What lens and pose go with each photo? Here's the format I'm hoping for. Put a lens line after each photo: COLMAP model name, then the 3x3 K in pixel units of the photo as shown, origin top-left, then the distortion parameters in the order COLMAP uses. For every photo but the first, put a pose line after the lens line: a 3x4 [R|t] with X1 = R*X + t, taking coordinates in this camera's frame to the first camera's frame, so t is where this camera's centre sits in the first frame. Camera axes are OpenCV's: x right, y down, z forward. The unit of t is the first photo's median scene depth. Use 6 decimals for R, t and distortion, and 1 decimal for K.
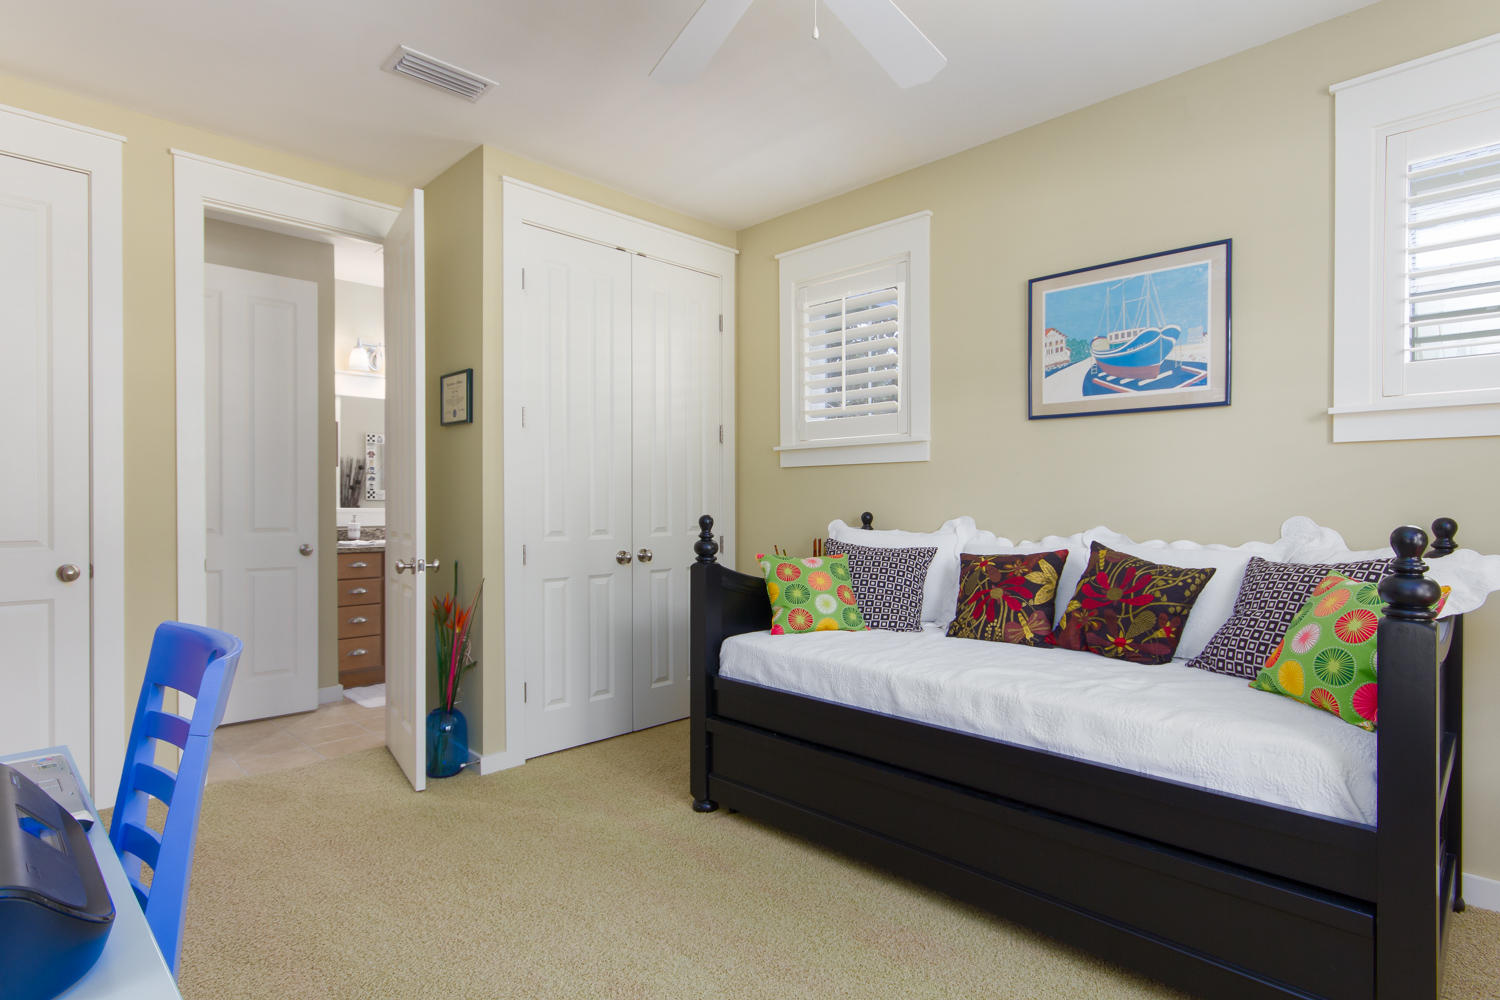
lens RADIAL K [[781.1, 0, 756.1], [0, 781.1, 507.4], [0, 0, 1]] dist [0.010002, -0.000202]
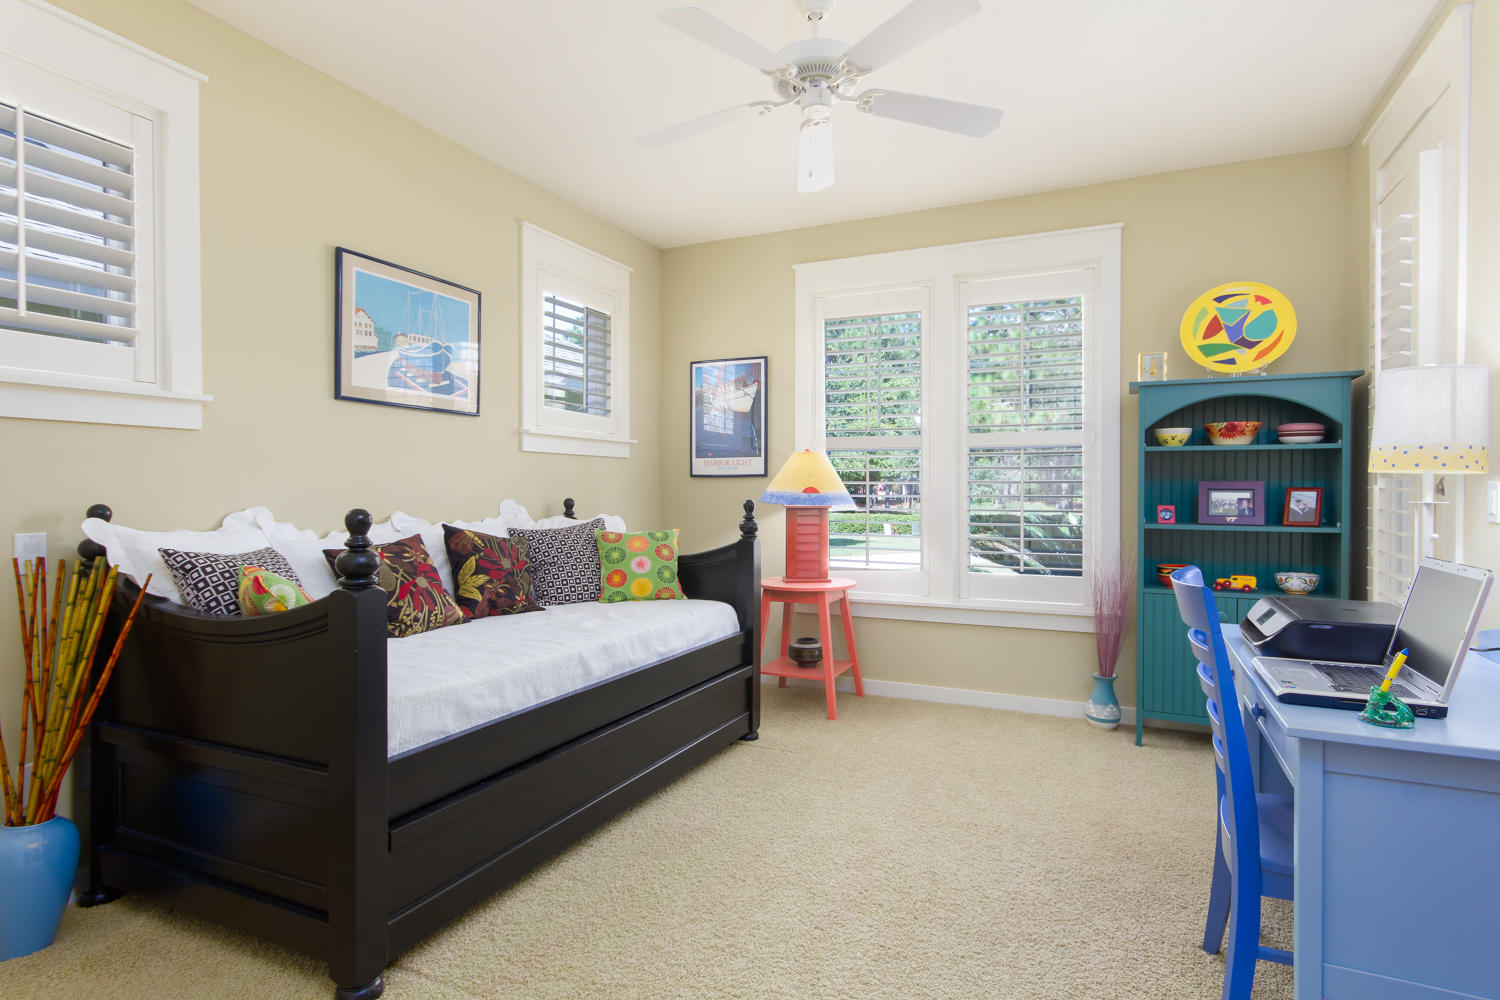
lens RADIAL K [[781.1, 0, 757.0], [0, 781.1, 492.5], [0, 0, 1]] dist [0.010002, -0.000202]
pose [[-0.325856, 0.000083, 0.945419, -0.747084], [0.006910, 0.999973, 0.002294, -0.001281], [-0.945394, 0.007281, -0.325848, 0.918833]]
